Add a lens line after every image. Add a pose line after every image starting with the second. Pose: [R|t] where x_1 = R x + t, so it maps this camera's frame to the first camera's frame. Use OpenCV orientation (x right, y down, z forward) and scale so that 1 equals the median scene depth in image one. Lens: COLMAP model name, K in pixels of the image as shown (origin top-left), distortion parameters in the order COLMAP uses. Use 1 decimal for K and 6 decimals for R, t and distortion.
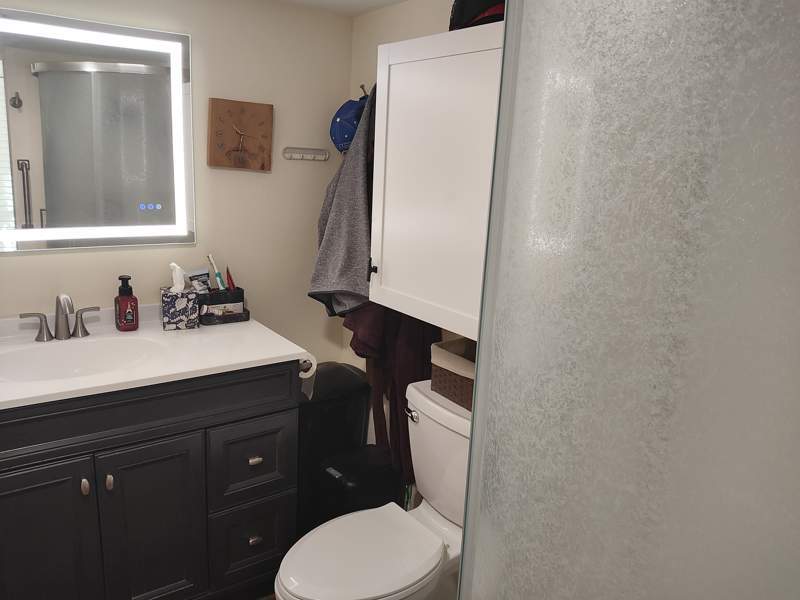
lens RADIAL K [[602.1, 0, 408.3], [0, 602.1, 295.7], [0, 0, 1]] dist [0.057925, -0.143148]
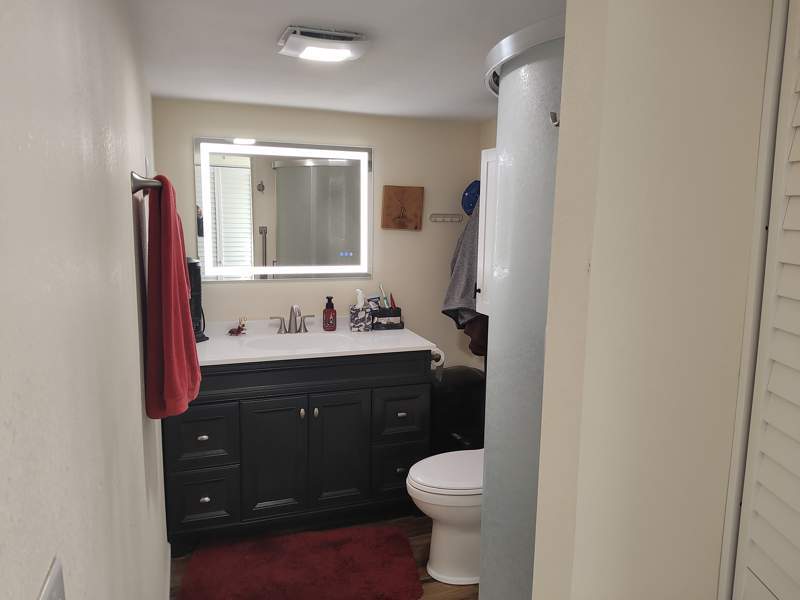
lens RADIAL K [[602.1, 0, 407.6], [0, 602.1, 300.6], [0, 0, 1]] dist [0.057925, -0.143148]
pose [[0.956007, 0.007100, -0.293259, 0.190793], [-0.033066, 0.995944, -0.083679, 0.099900], [0.291476, 0.089694, 0.952364, -0.441736]]
